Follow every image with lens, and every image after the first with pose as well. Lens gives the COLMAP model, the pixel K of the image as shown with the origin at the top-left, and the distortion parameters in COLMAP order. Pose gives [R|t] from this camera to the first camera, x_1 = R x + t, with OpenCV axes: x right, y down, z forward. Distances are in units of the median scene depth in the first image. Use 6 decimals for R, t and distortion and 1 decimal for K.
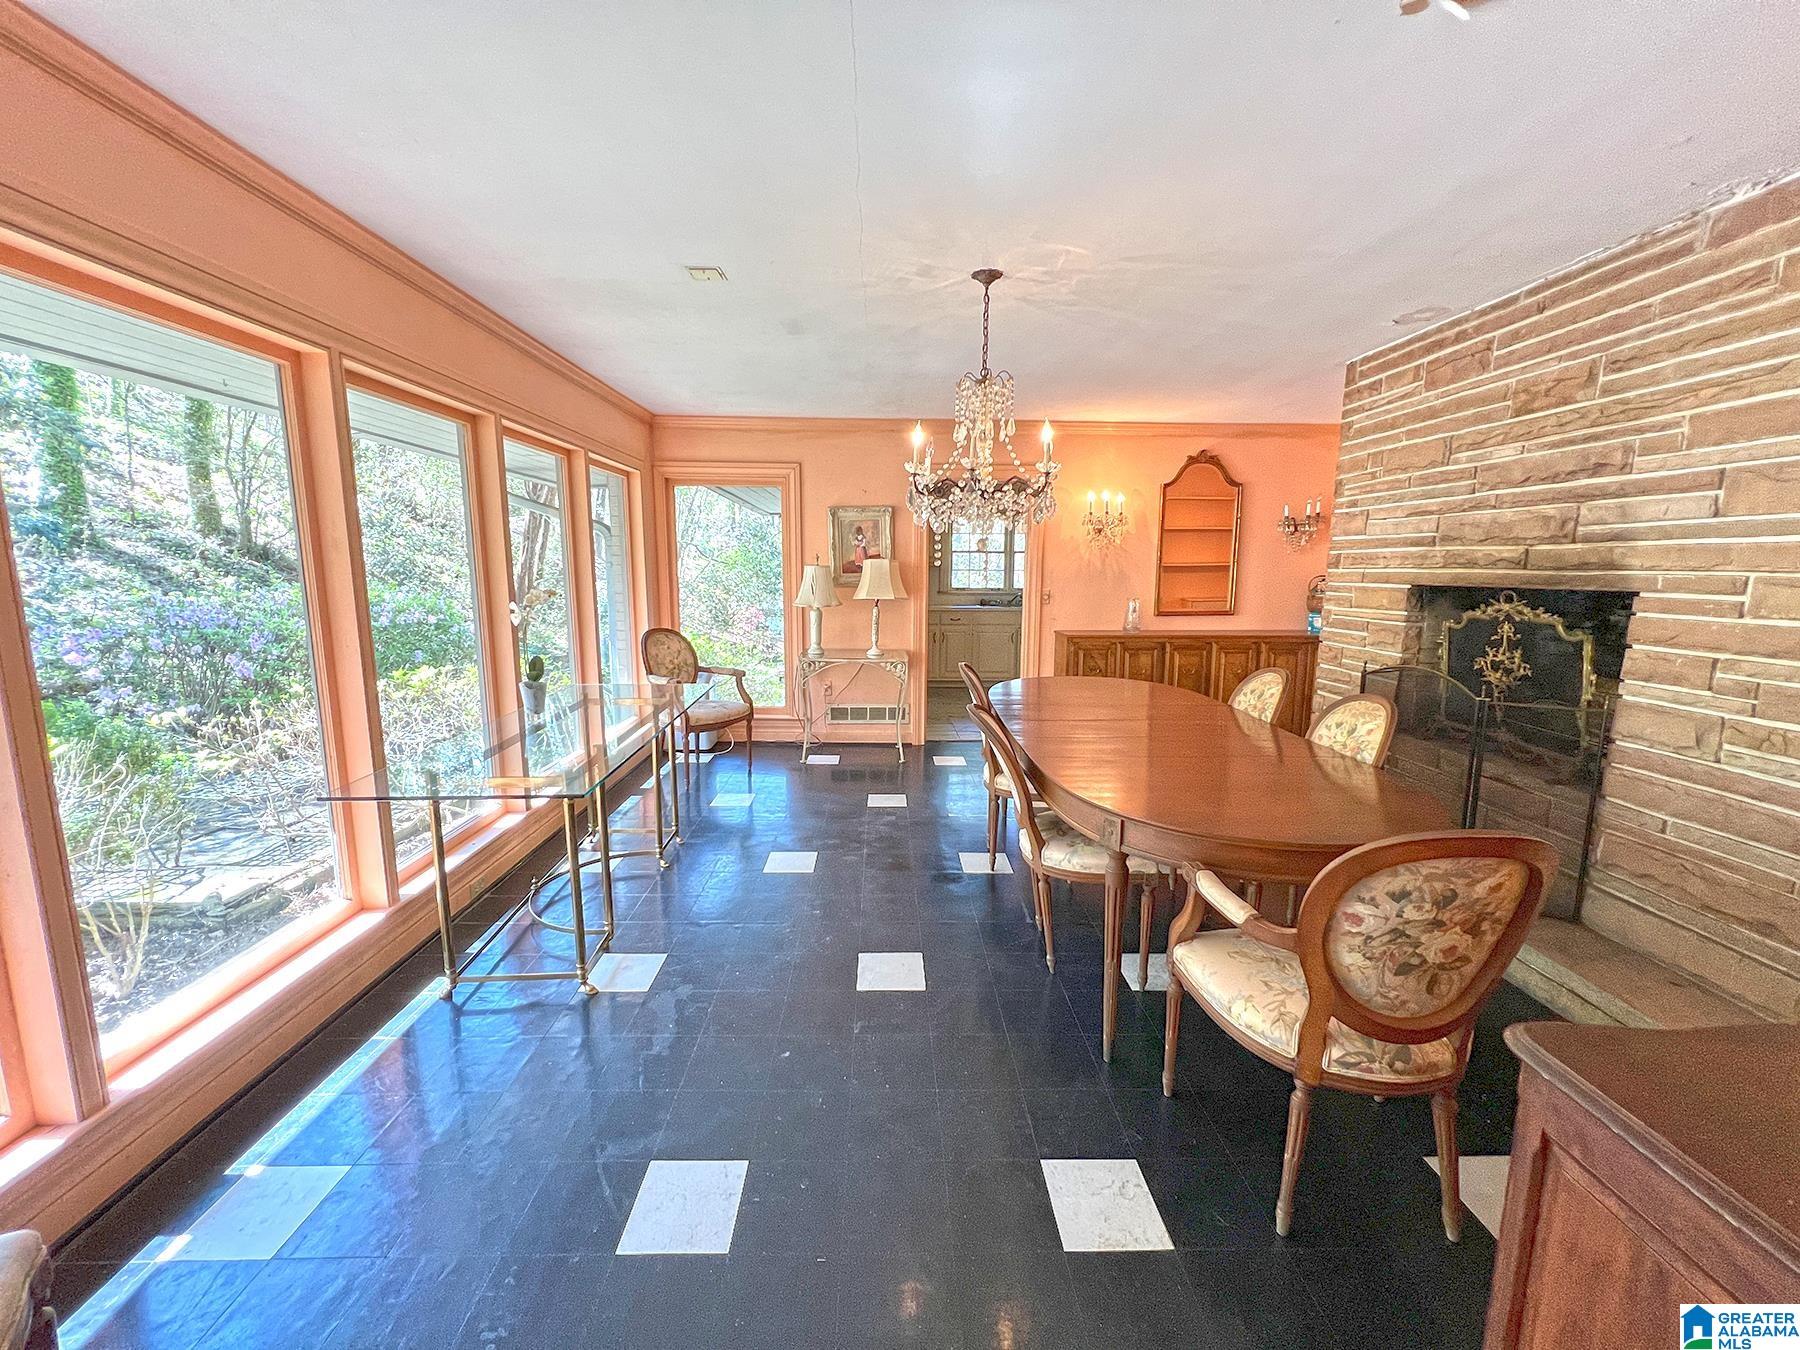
lens RADIAL K [[720.4, 0, 905.4], [0, 720.4, 681.8], [0, 0, 1]] dist [0.000016, 0.000348]
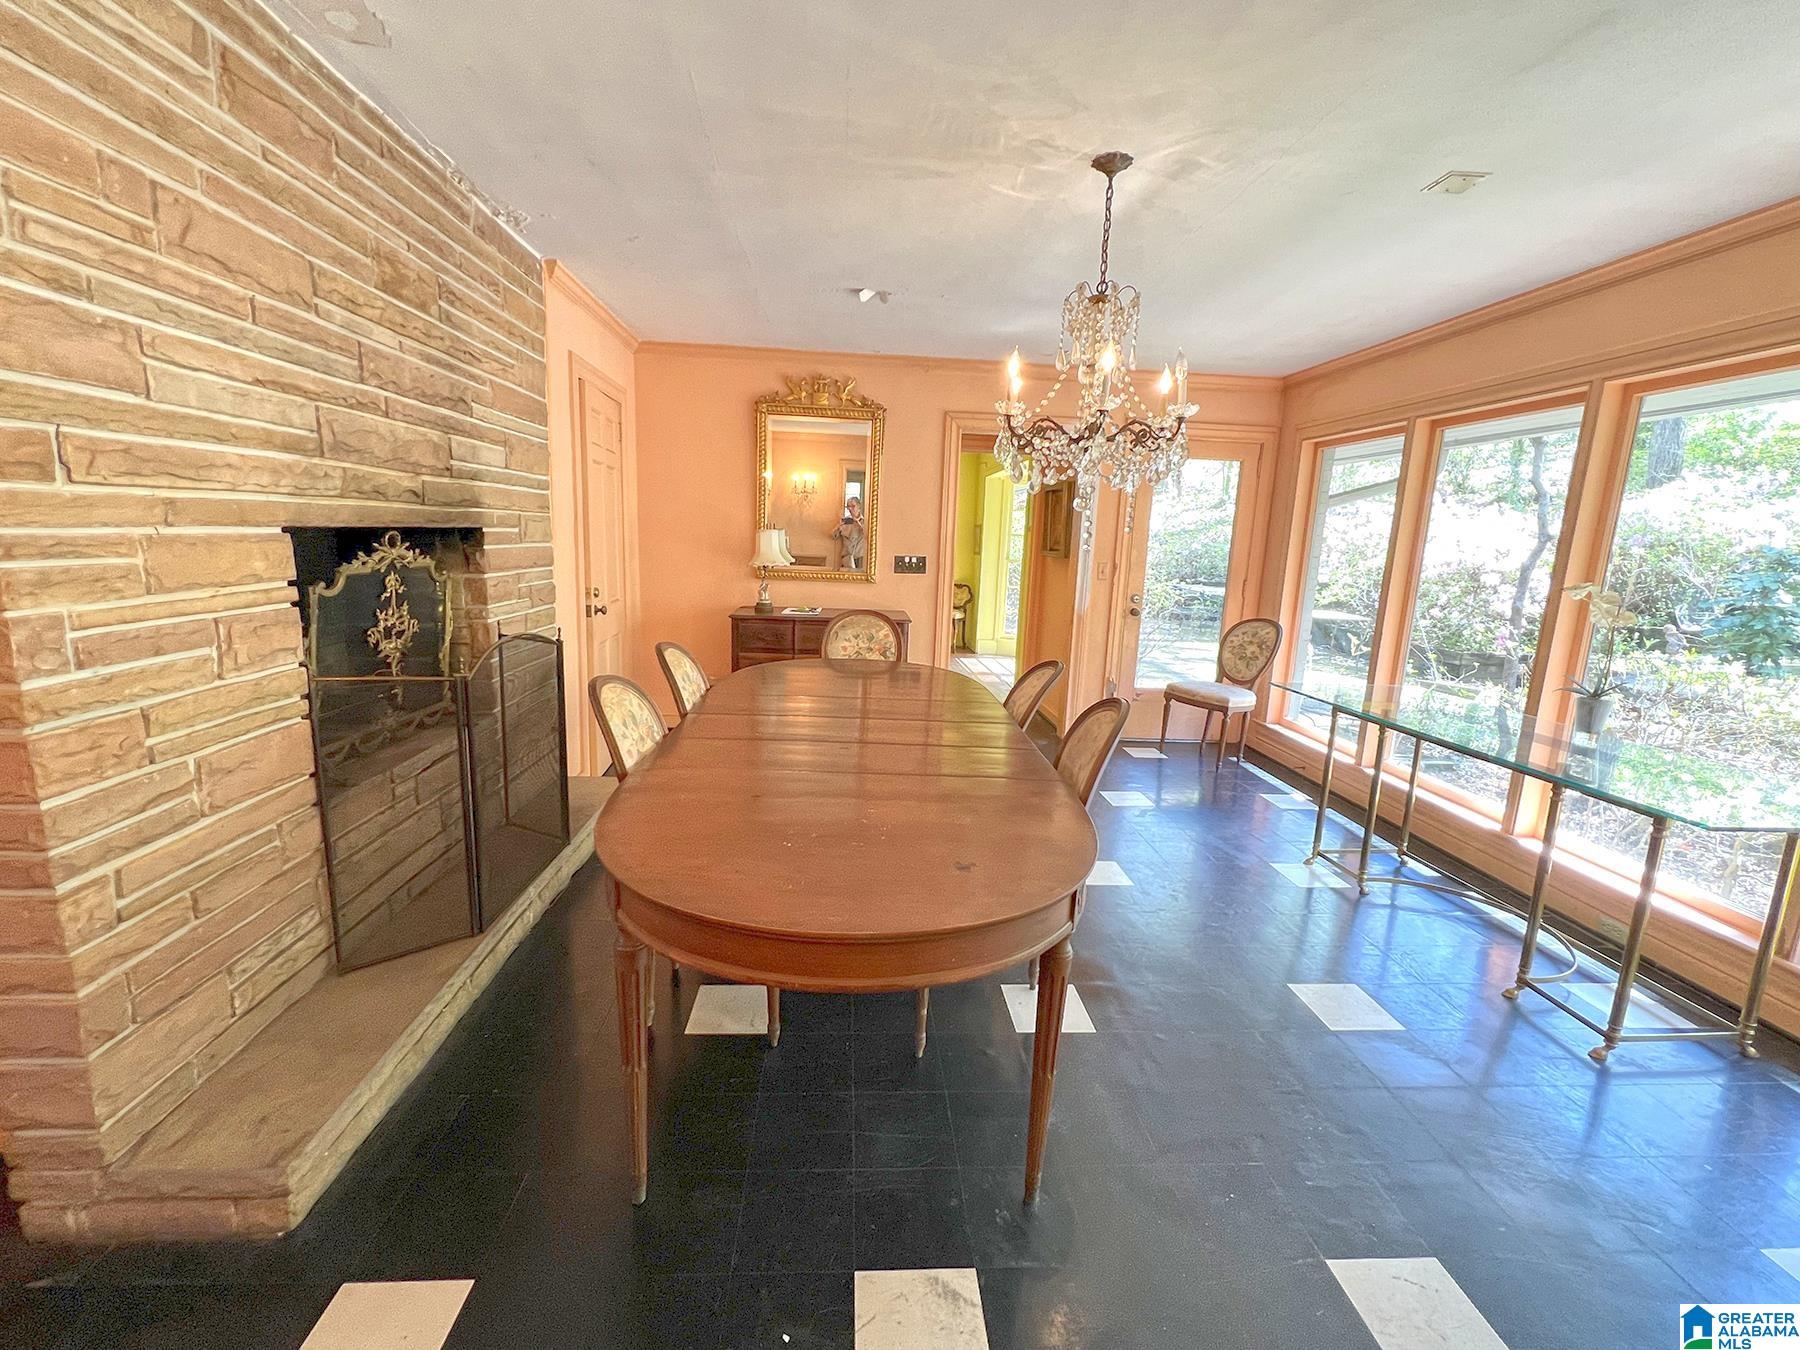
lens RADIAL K [[721.6, 0, 895.8], [0, 721.6, 675.7], [0, 0, 1]] dist [0.003033, -0.000722]
pose [[-0.998788, -0.040399, -0.028100, 0.311318], [-0.047661, 0.936289, 0.347980, -0.265360], [0.012252, 0.348898, -0.937081, 1.717752]]
